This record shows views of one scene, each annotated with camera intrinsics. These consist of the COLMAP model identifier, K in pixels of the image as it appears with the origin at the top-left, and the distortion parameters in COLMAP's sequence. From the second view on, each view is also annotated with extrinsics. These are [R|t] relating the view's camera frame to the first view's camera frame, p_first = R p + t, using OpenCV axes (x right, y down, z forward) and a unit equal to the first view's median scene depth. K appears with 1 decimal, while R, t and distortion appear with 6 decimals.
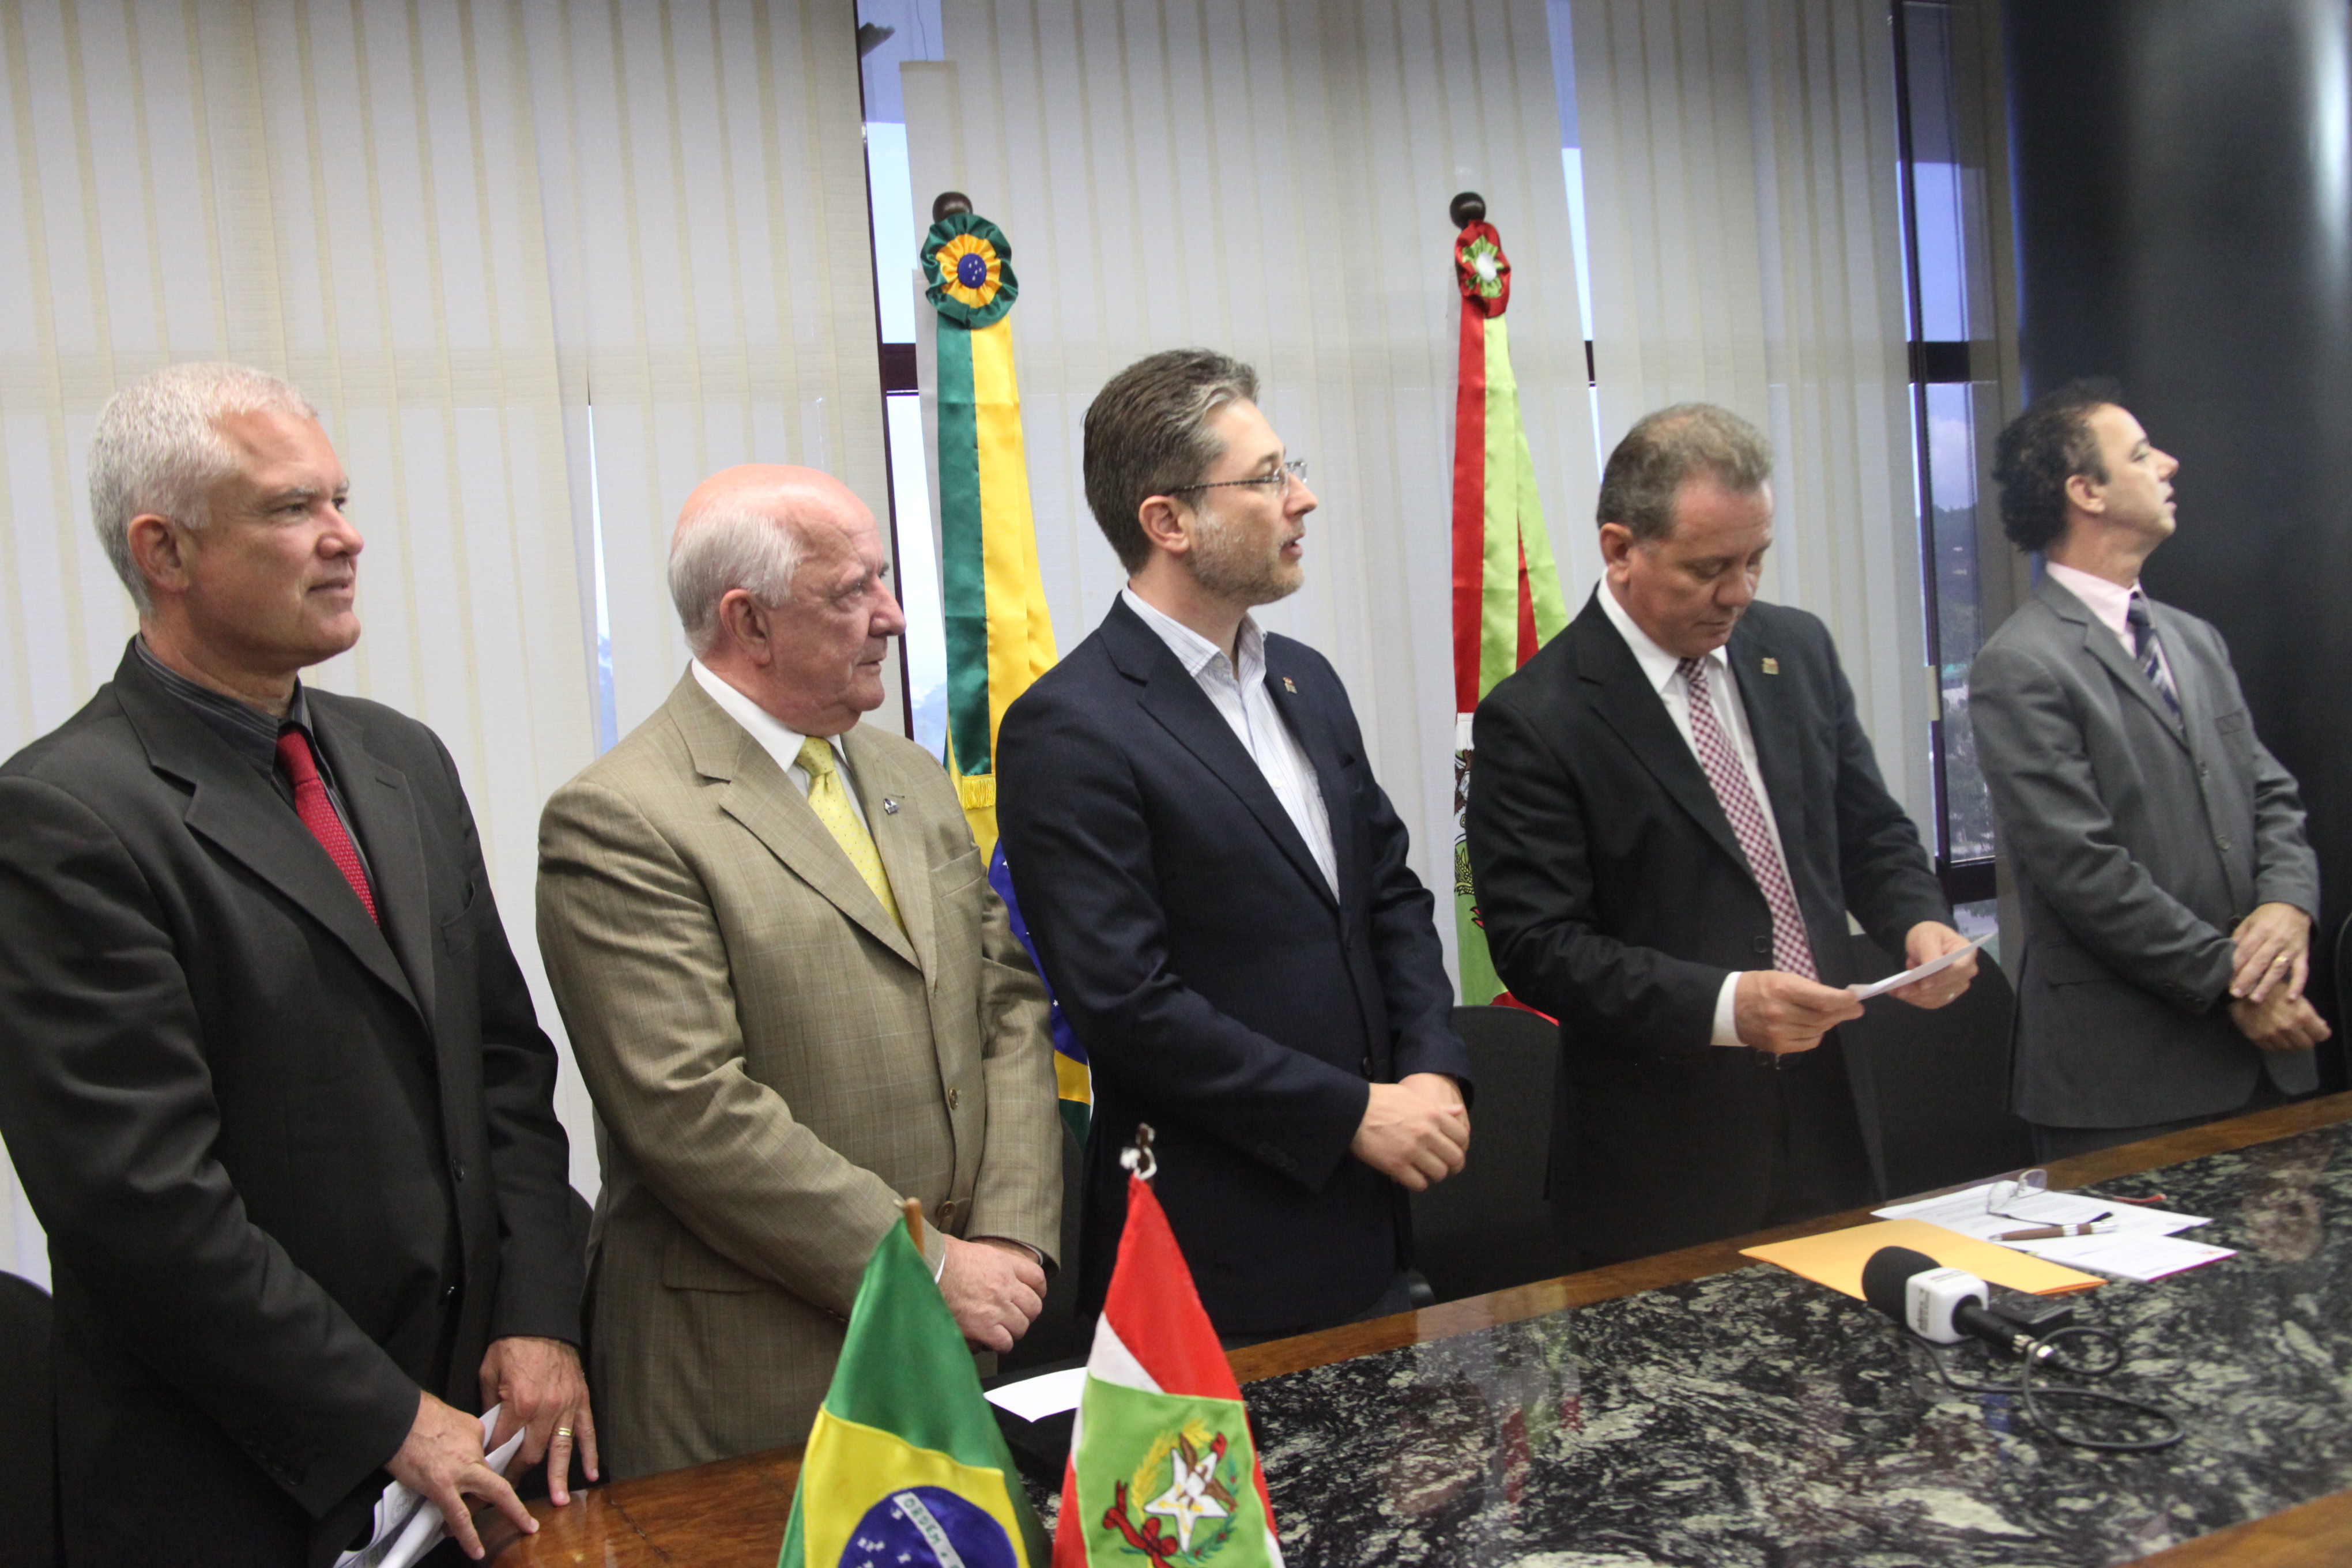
lens RADIAL K [[2370.1, 0, 1160.5], [0, 2370.1, 868.9], [0, 0, 1]] dist [-0.110577, 0.194336]
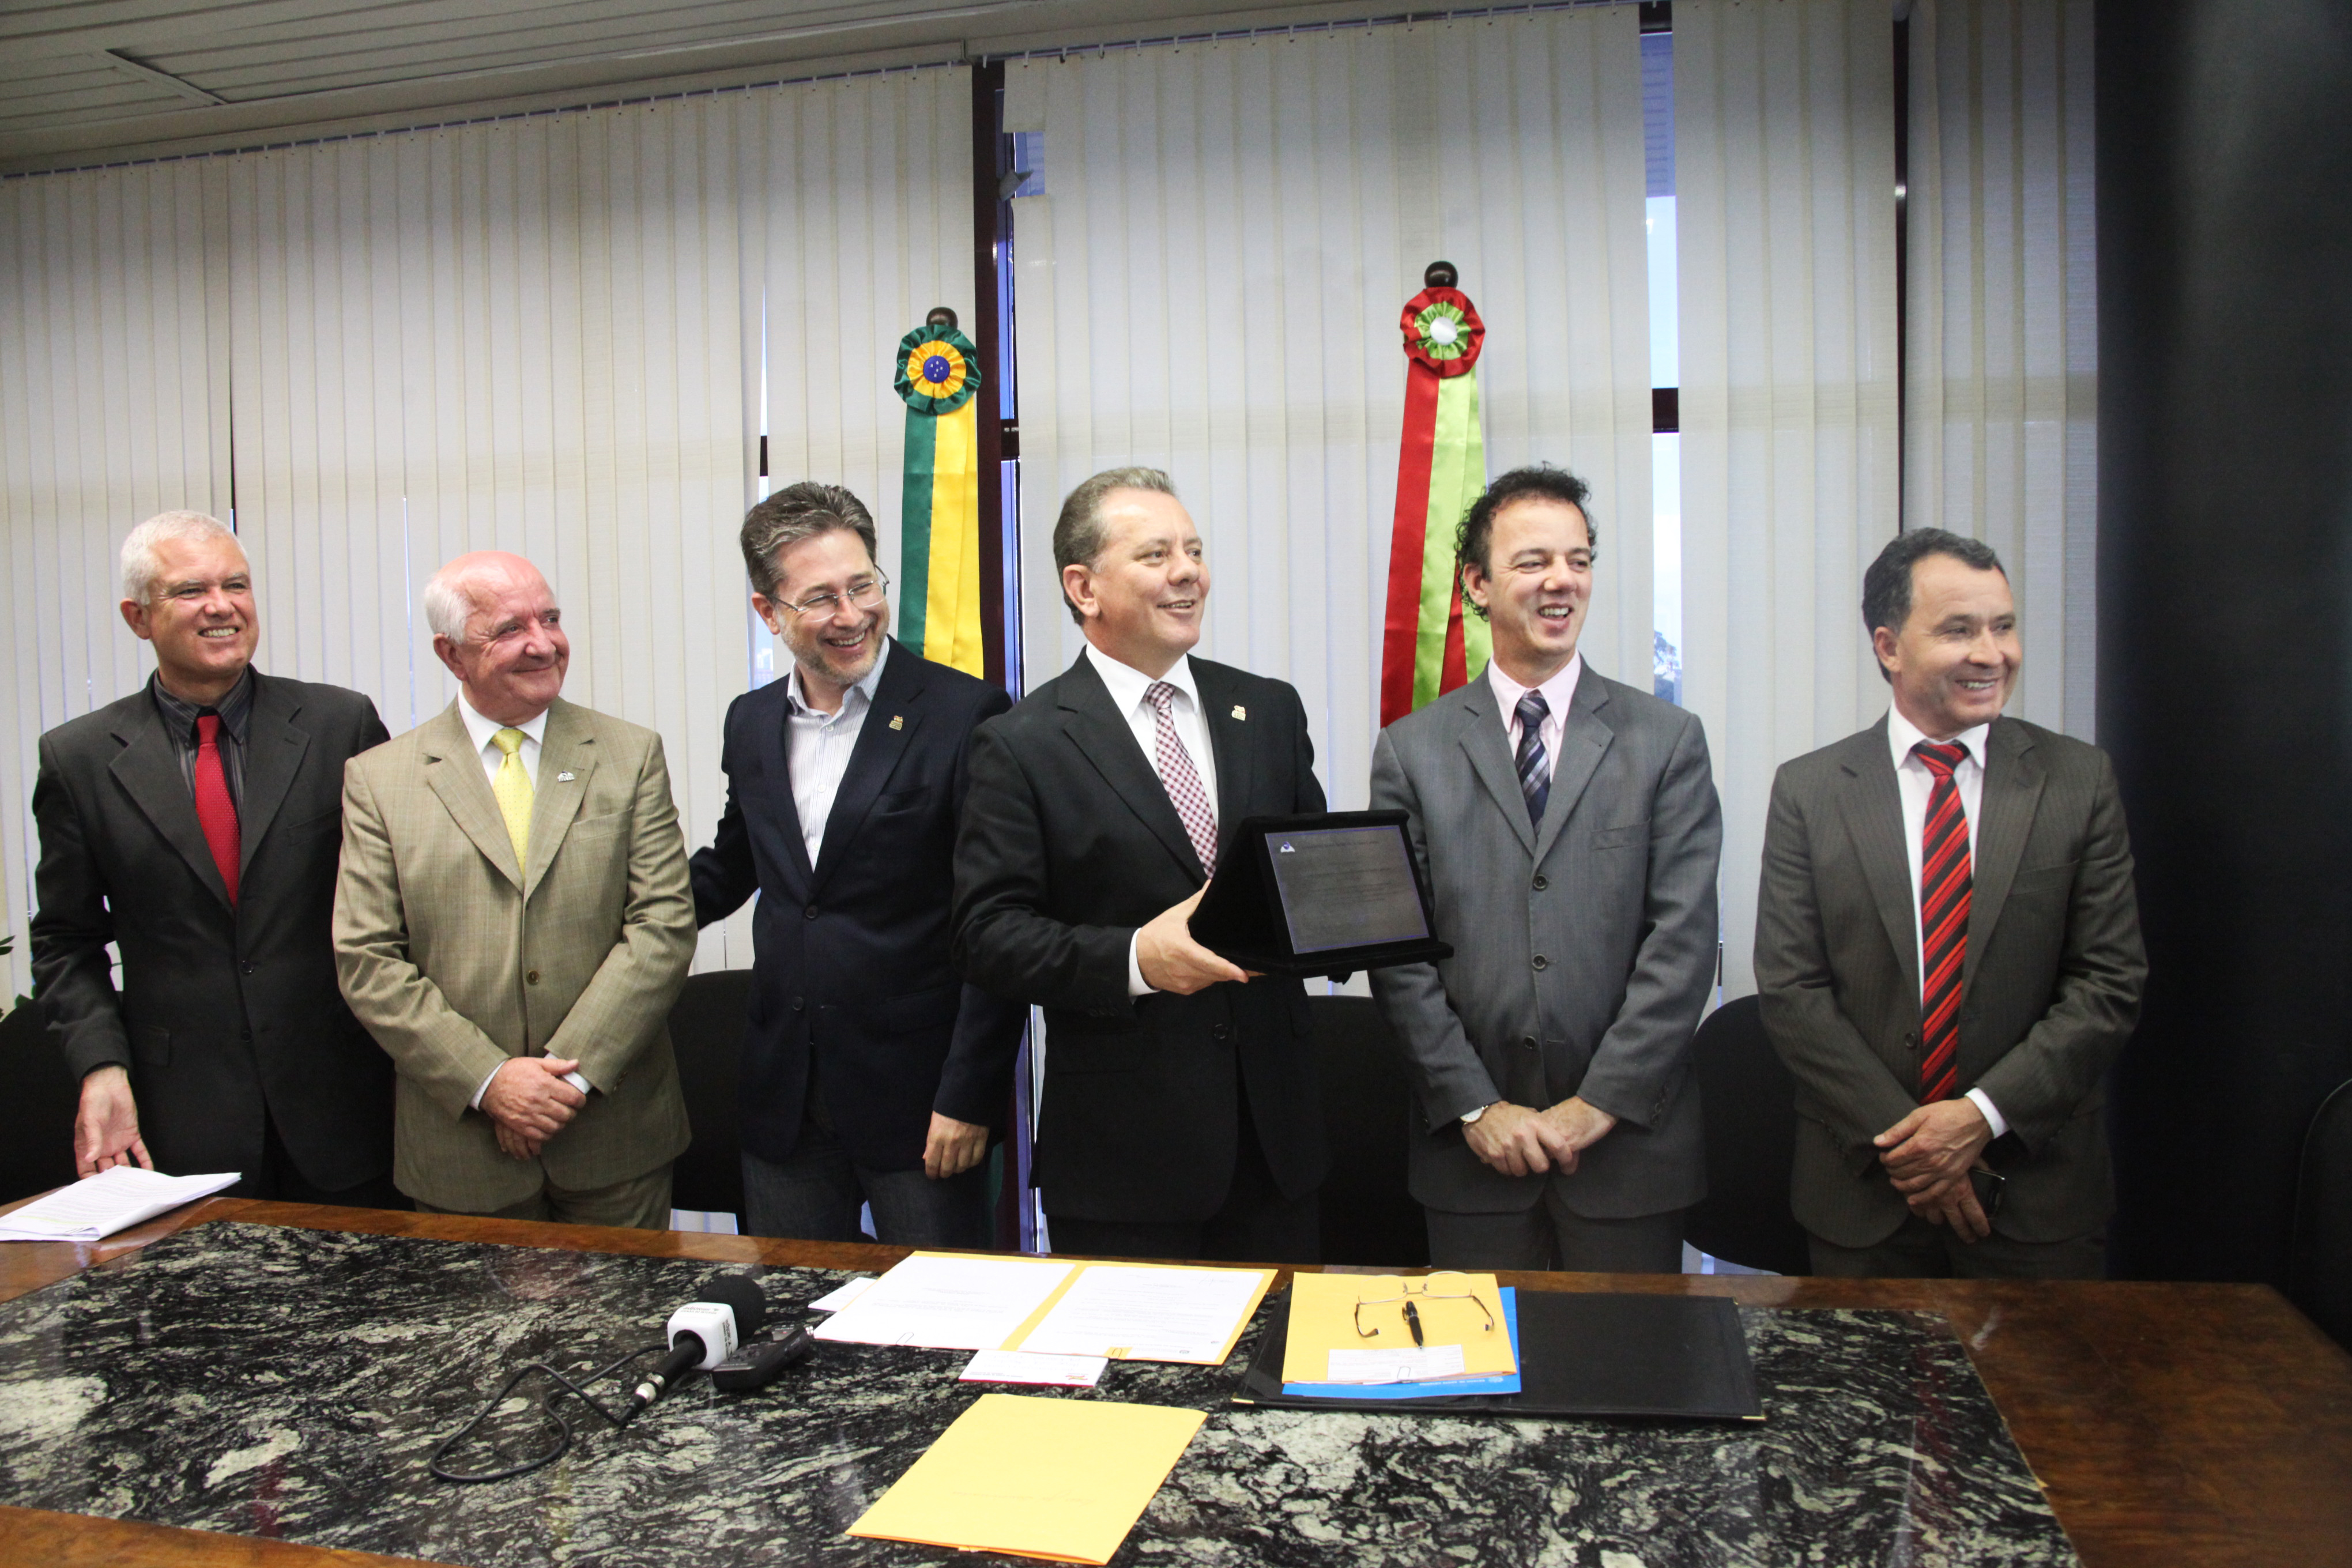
lens RADIAL K [[1878.6, 0, 1163.3], [0, 1878.6, 827.0], [0, 0, 1]] dist [-0.170915, 0.123332]
pose [[0.768738, 0.108625, -0.630271, 1.086580], [-0.090096, 0.994037, 0.061428, -0.131528], [0.633185, 0.009563, 0.773941, 0.494094]]
